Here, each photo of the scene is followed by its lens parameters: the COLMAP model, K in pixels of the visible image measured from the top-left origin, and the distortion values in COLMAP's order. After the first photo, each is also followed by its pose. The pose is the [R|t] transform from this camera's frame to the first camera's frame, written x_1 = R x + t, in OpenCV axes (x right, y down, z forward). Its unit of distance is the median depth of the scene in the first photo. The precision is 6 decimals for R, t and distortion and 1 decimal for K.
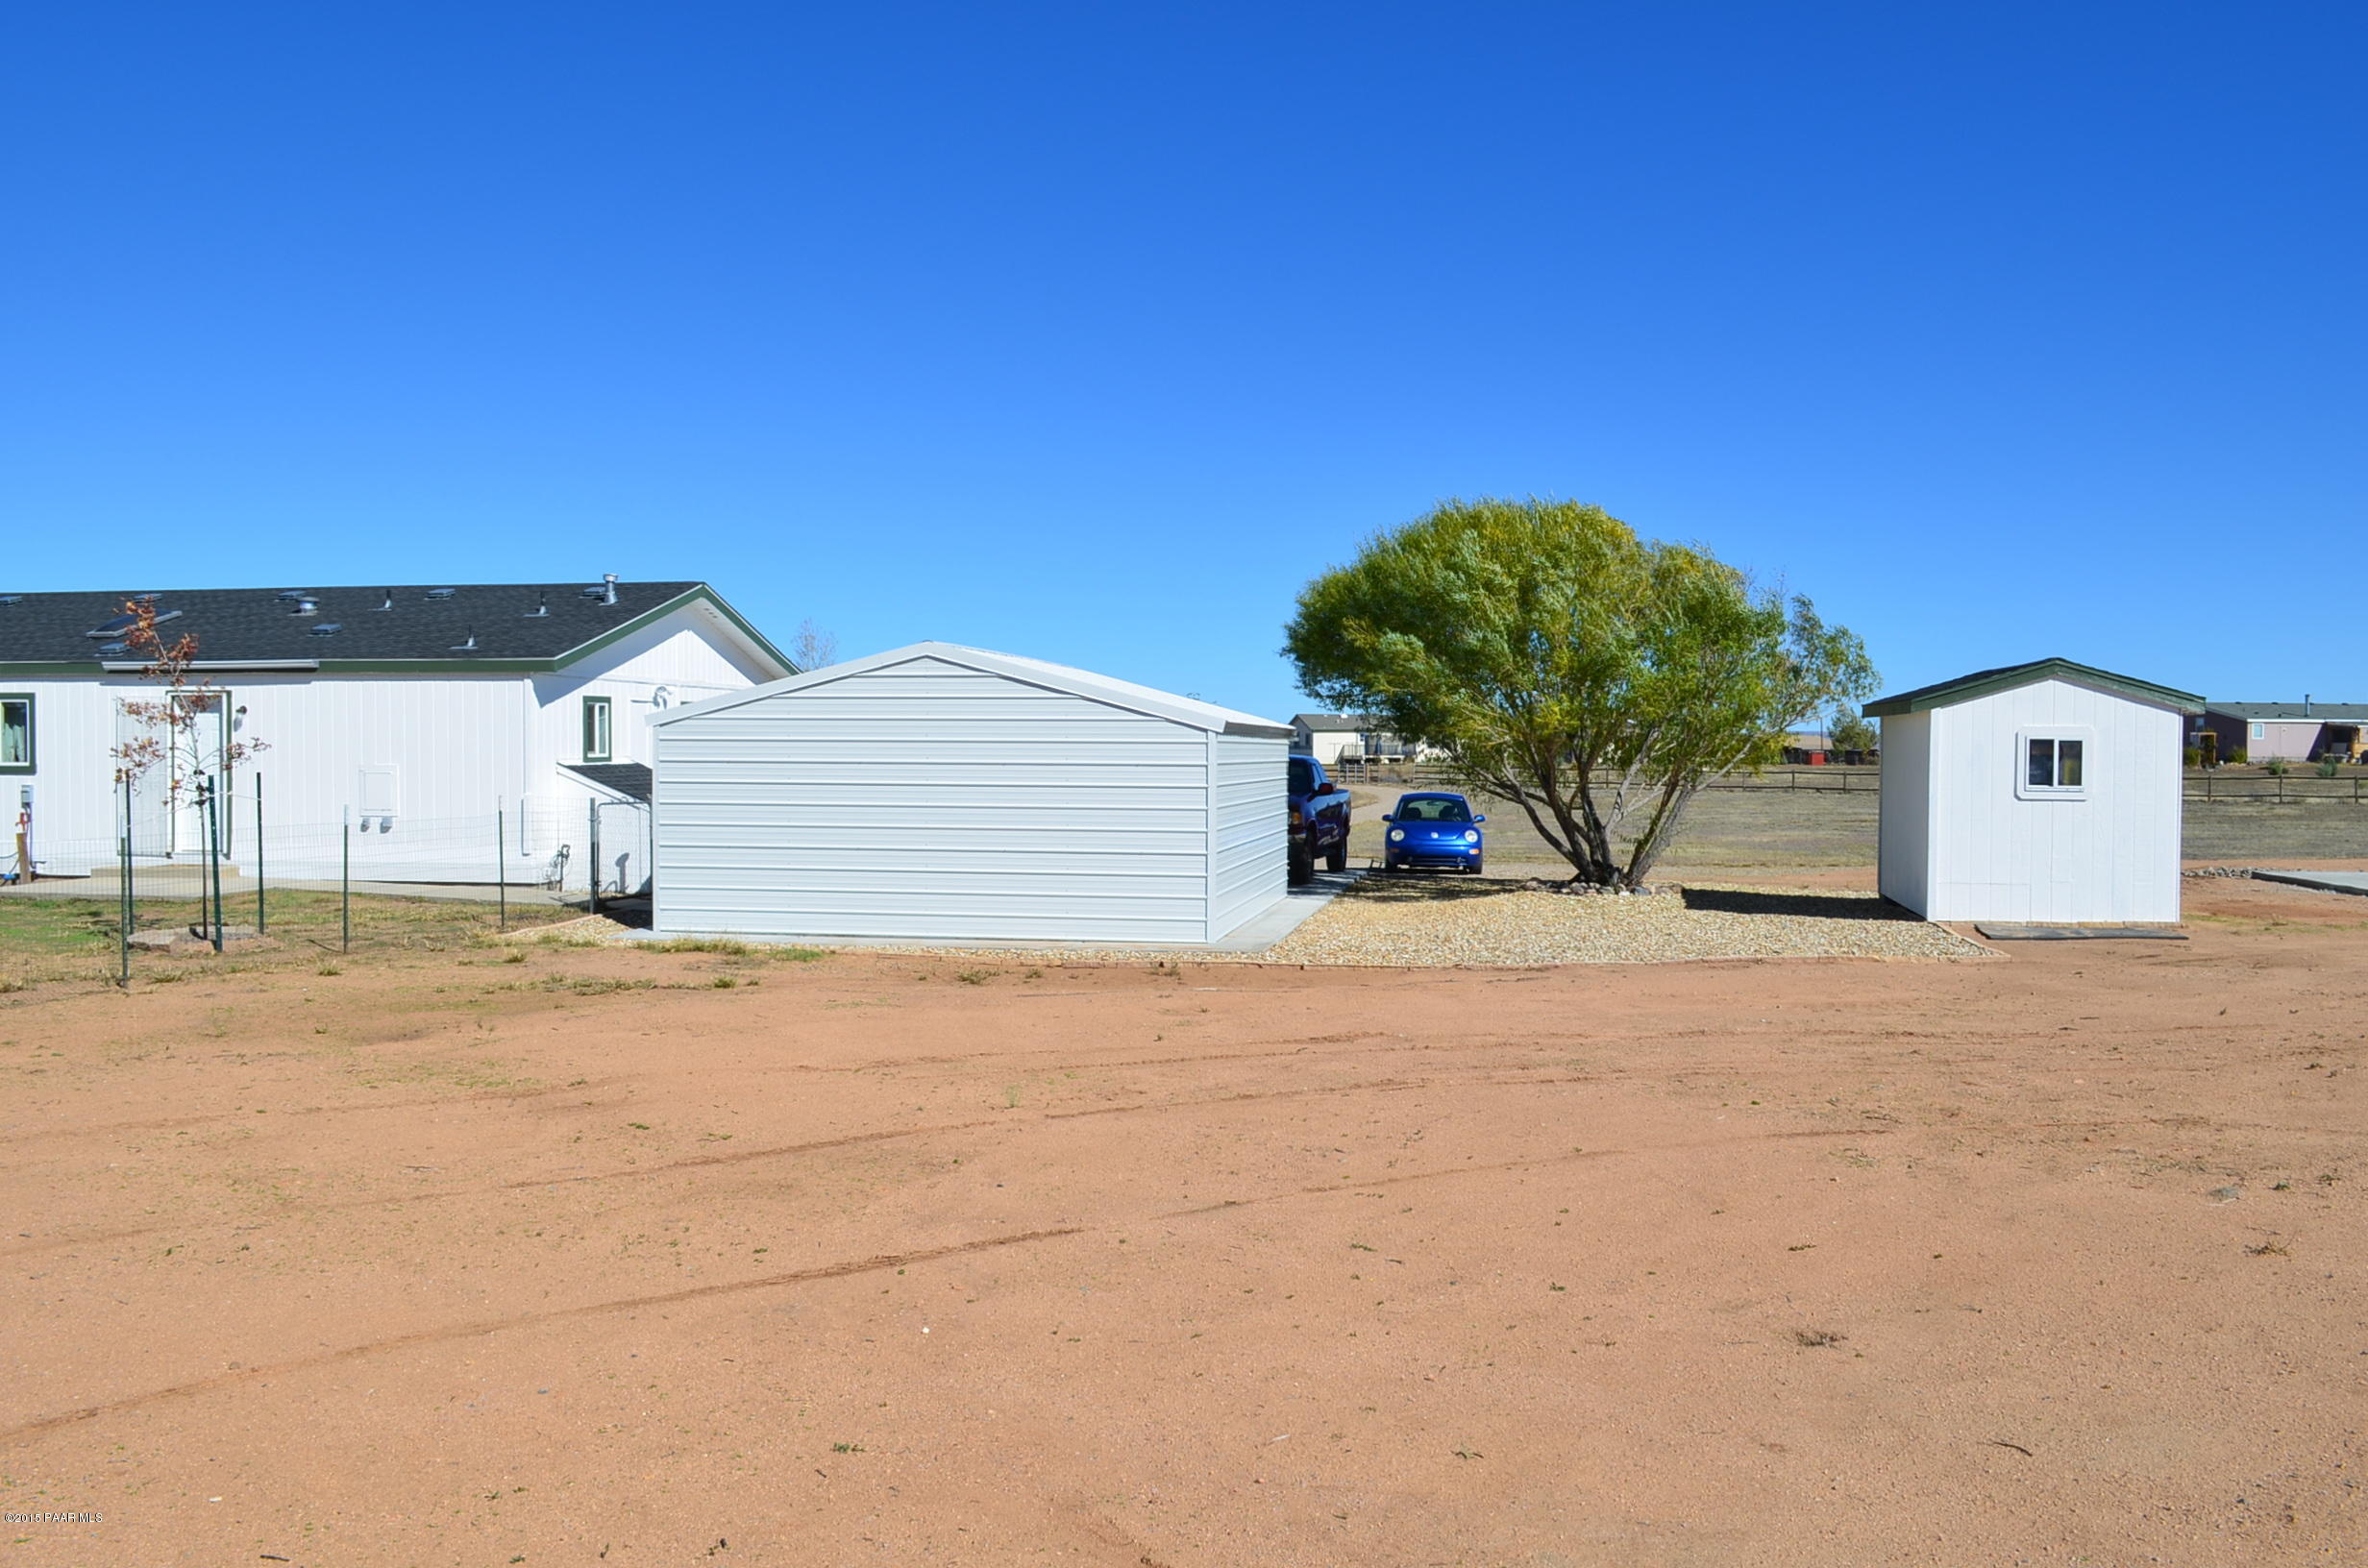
lens RADIAL K [[1829.6, 0, 1205.0], [0, 1829.6, 788.4], [0, 0, 1]] dist [-0.019447, 0.003952]
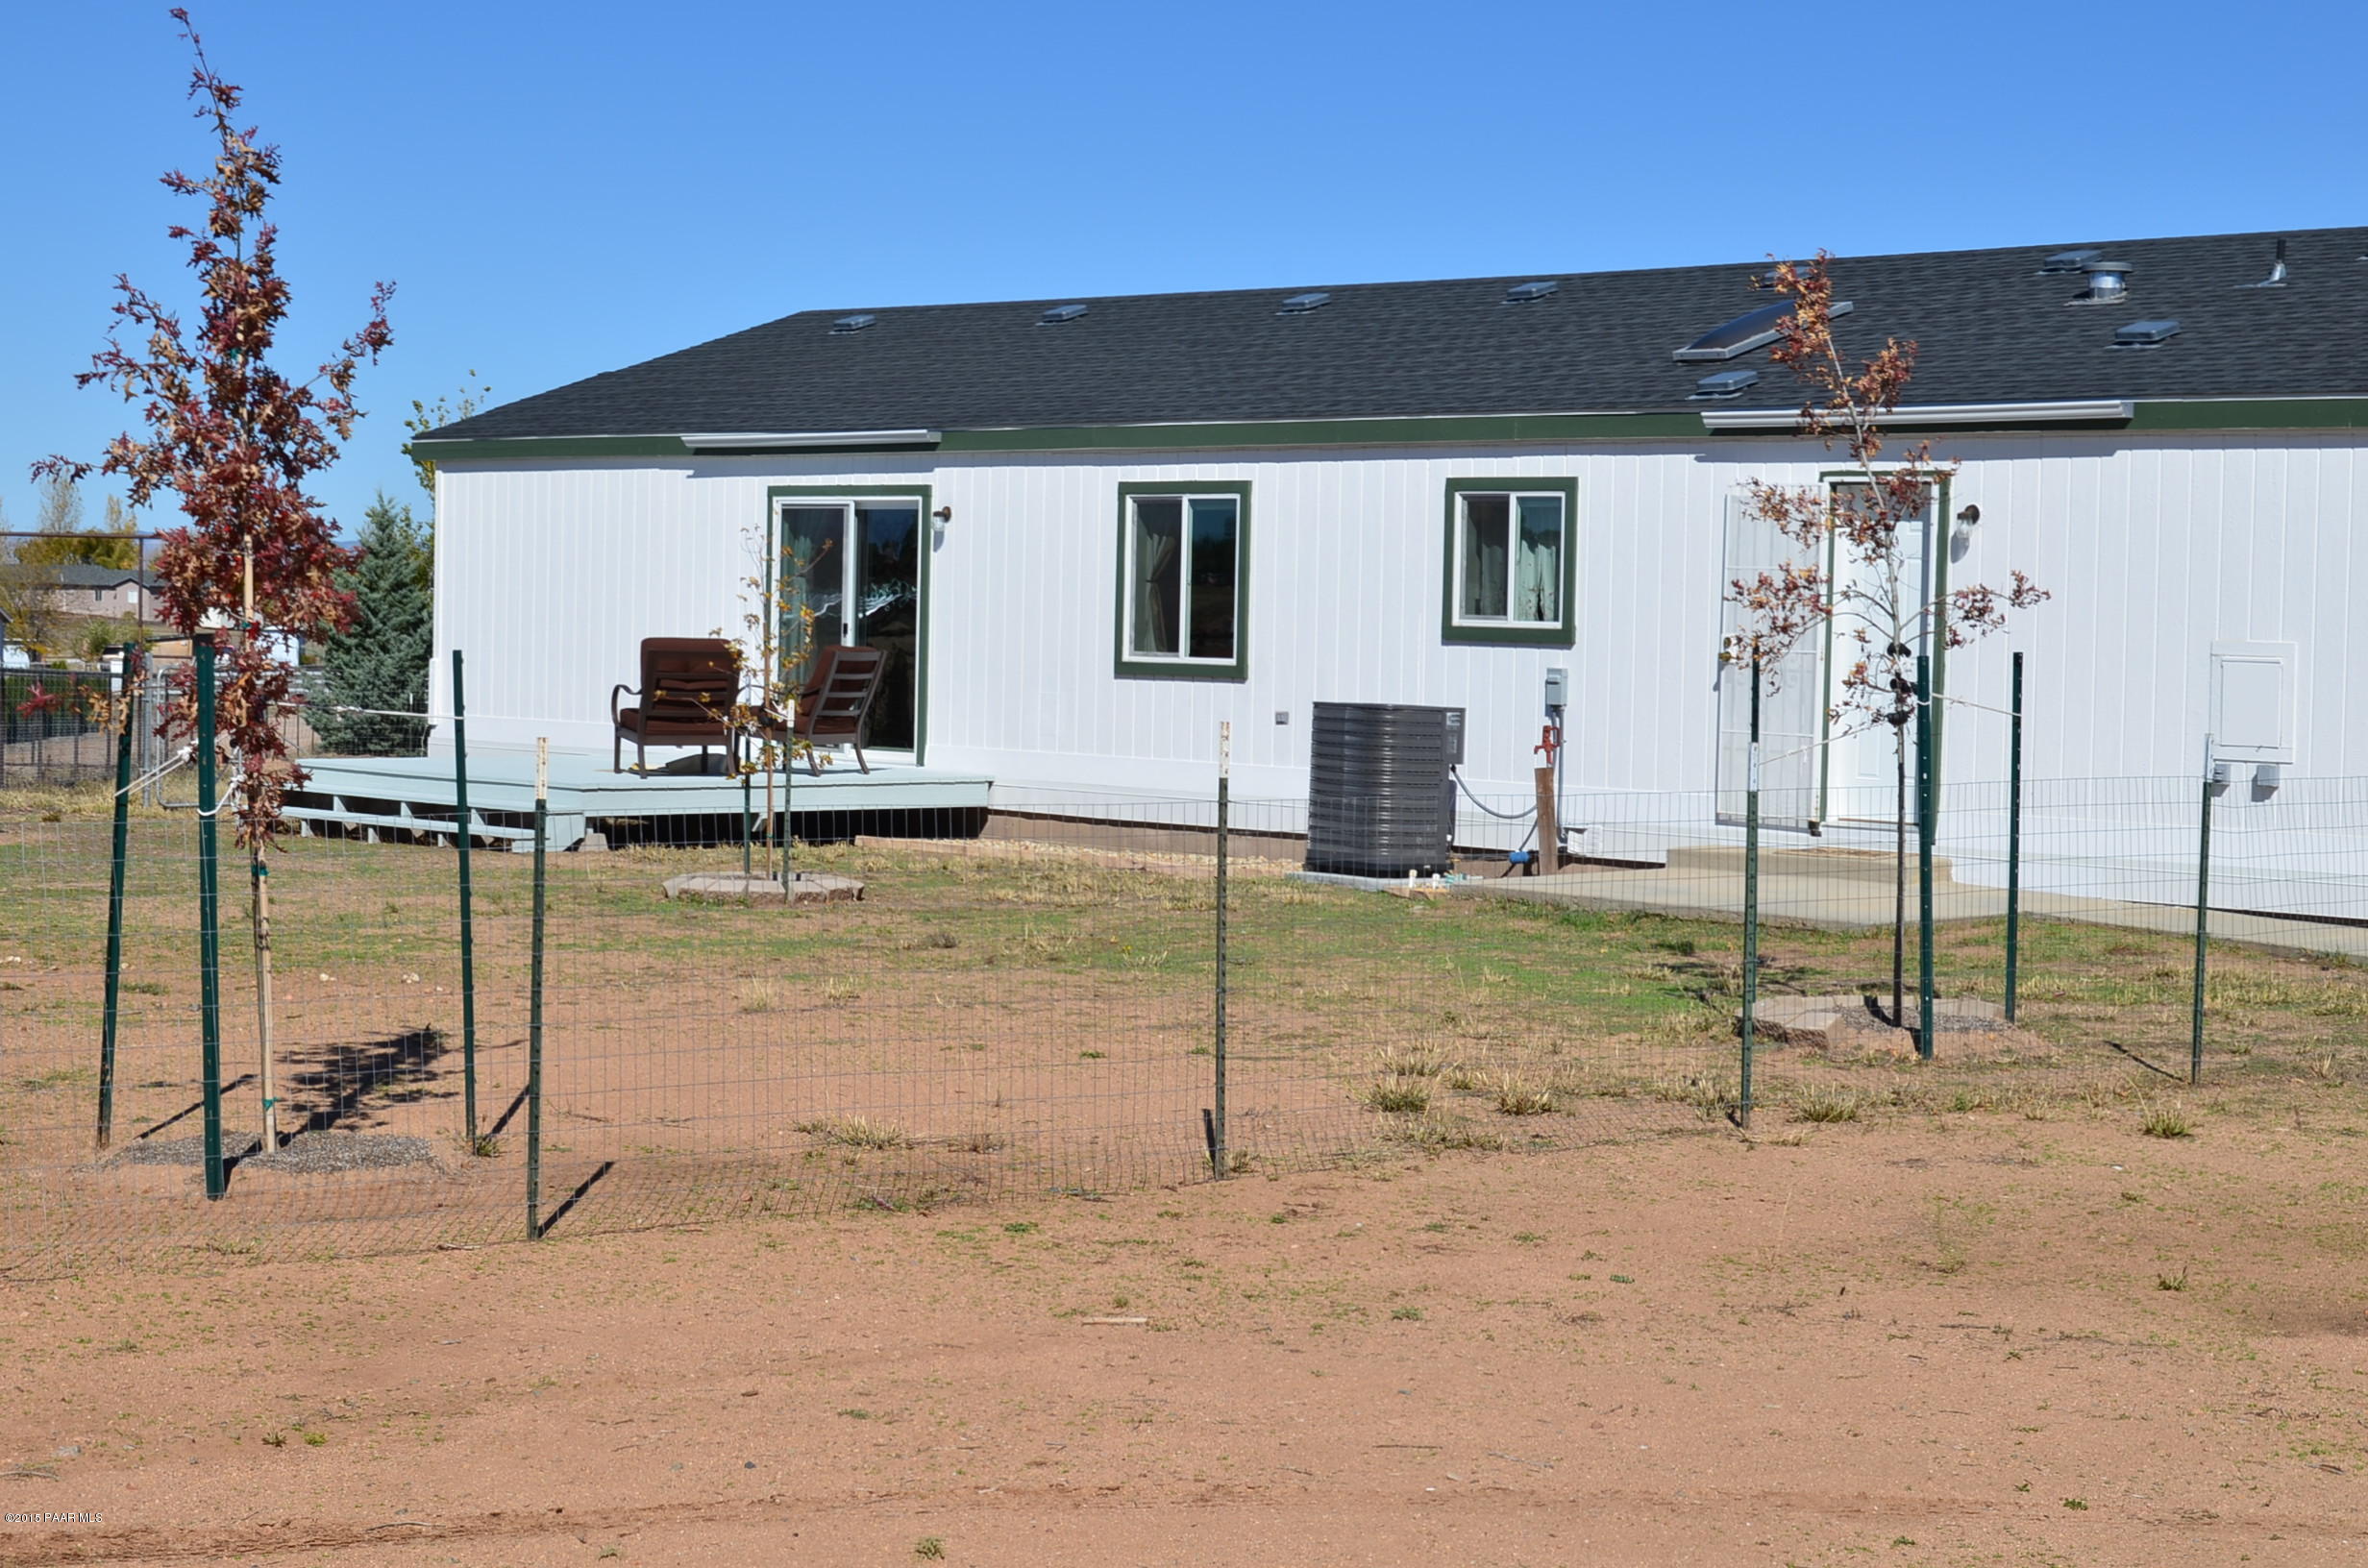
lens RADIAL K [[4122.6, 0, 1184.0], [0, 4122.6, 784.0], [0, 0, 1]] dist [-0.041699, -0.043488]
pose [[0.789837, 0.041347, -0.611922, -0.077345], [-0.029983, 0.999135, 0.028809, 0.000220], [0.612584, -0.004407, 0.790393, 0.102573]]
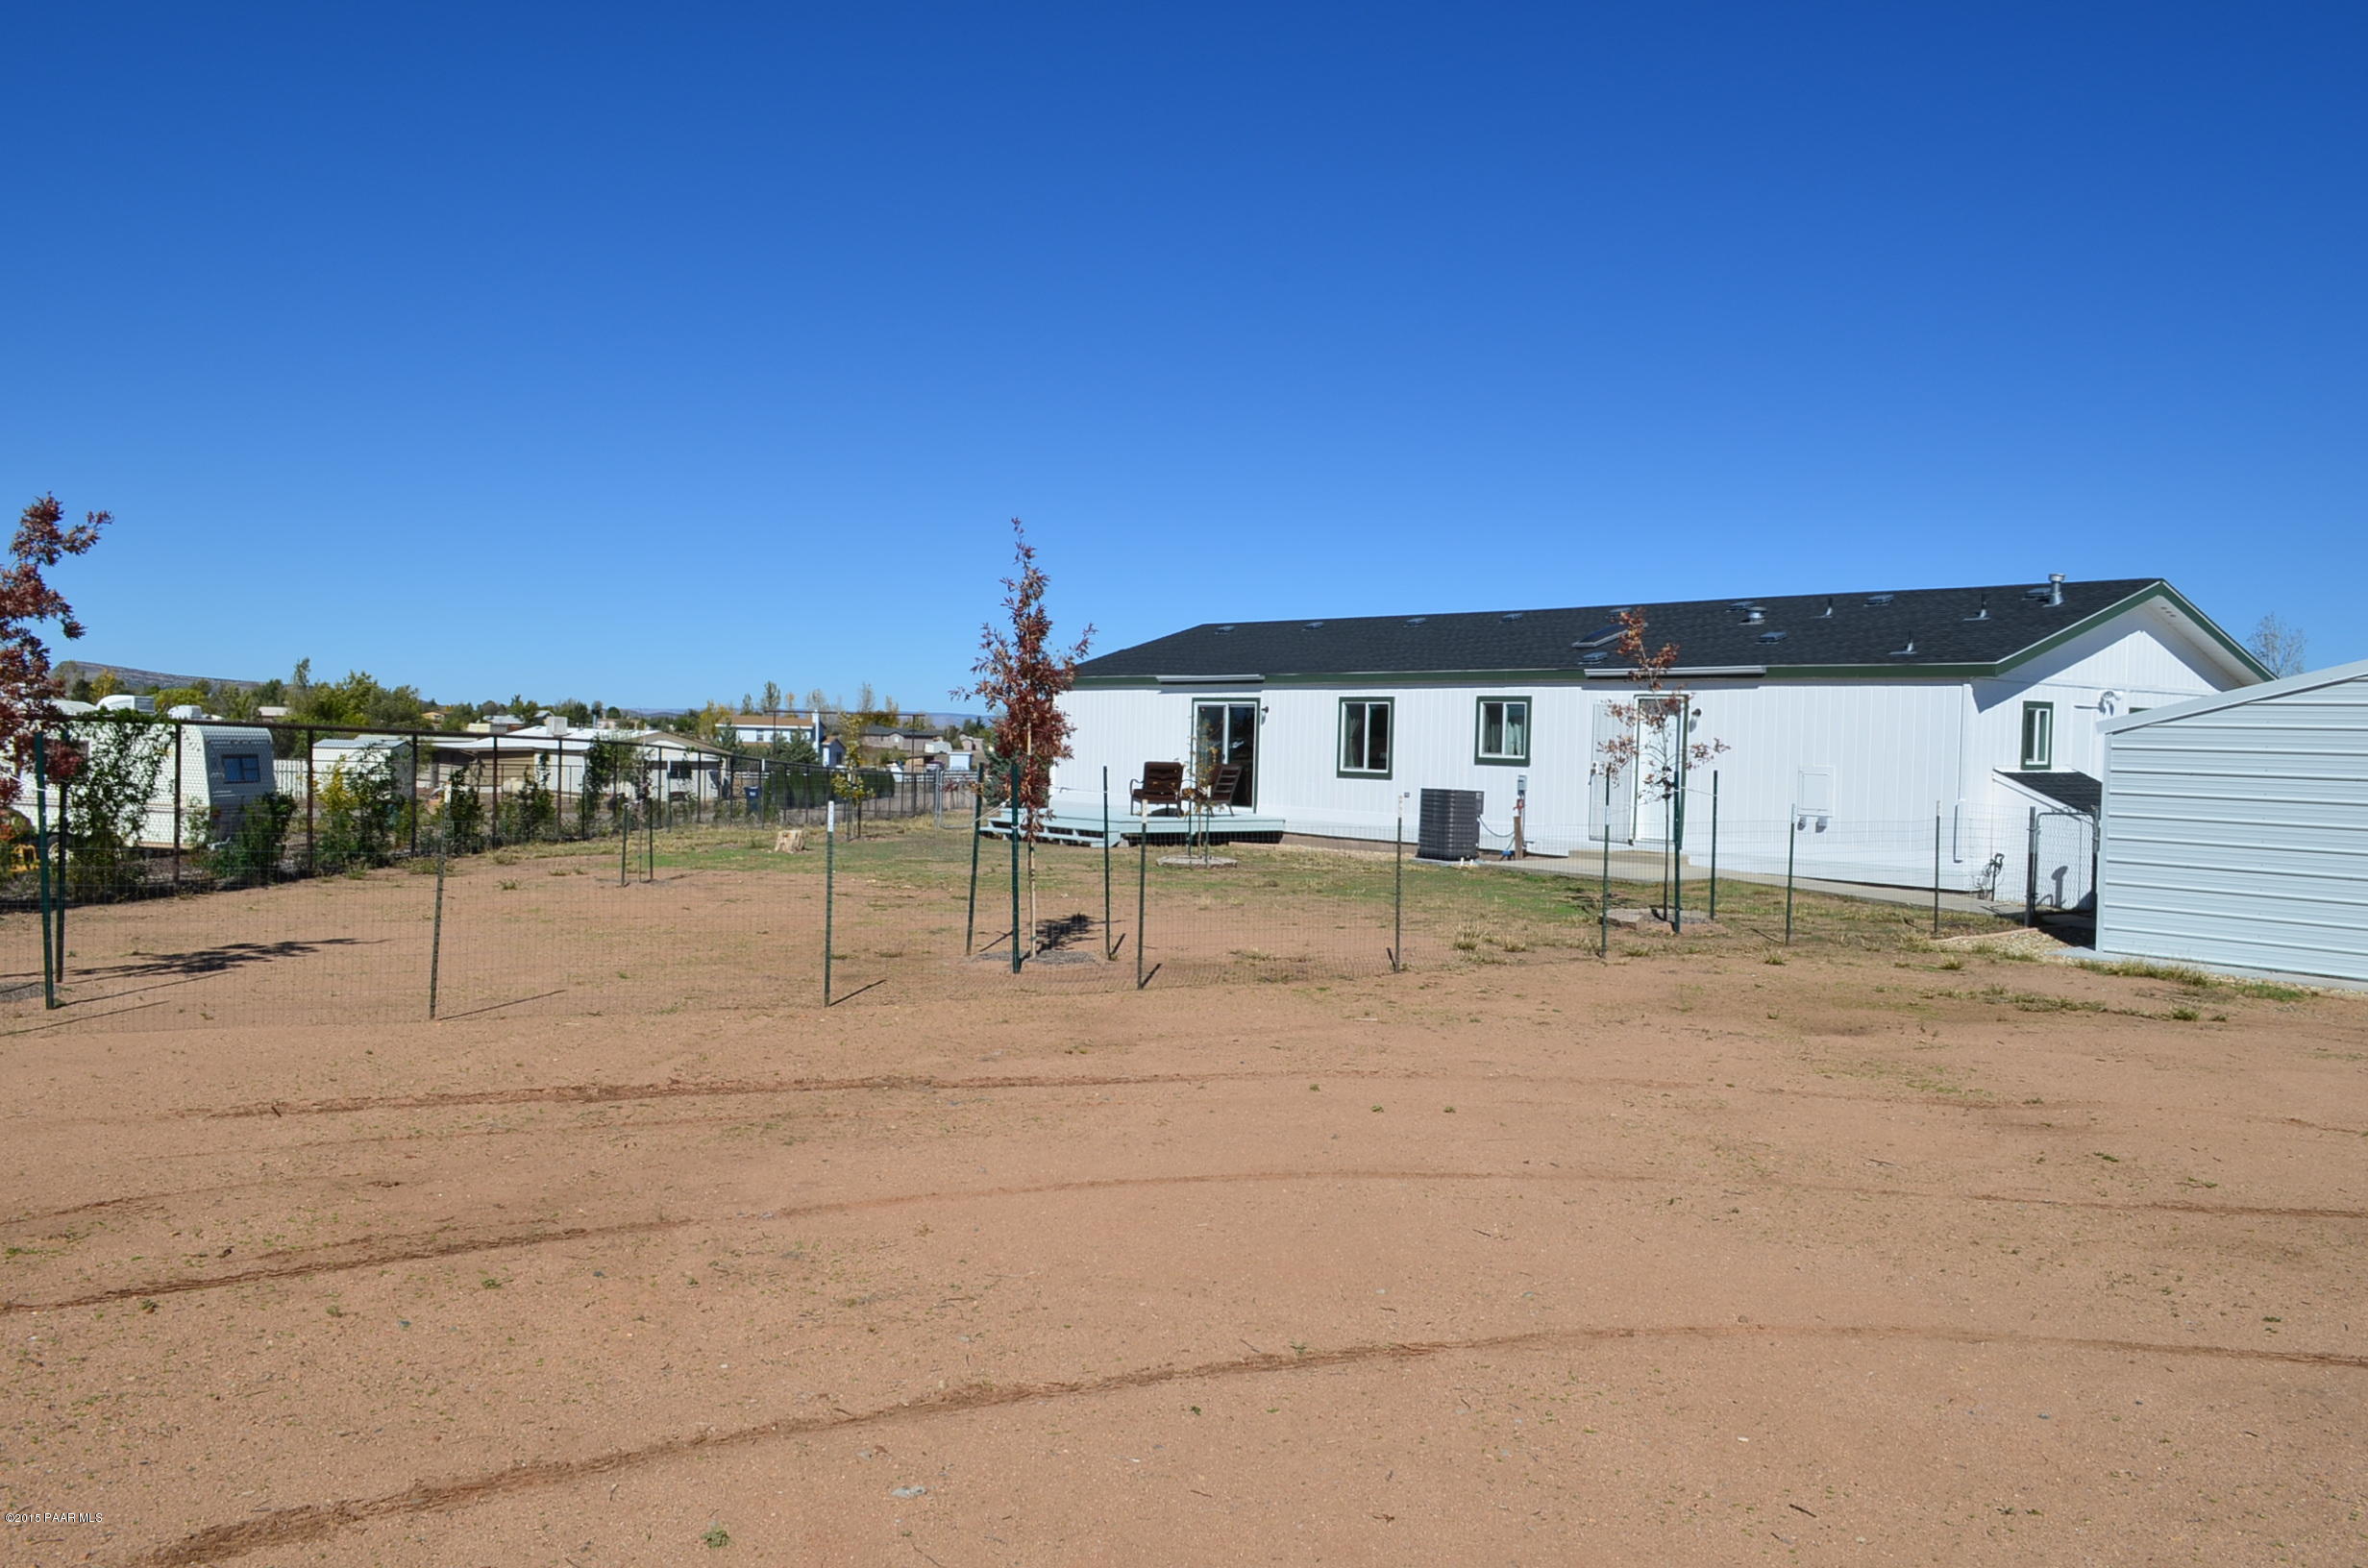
lens RADIAL K [[1829.6, 0, 1205.0], [0, 1829.6, 788.4], [0, 0, 1]] dist [-0.019447, 0.003952]
pose [[0.740755, 0.035448, -0.670839, -0.017403], [-0.036994, 0.999244, 0.011953, 0.000062], [0.670755, 0.015963, 0.741507, -0.008875]]
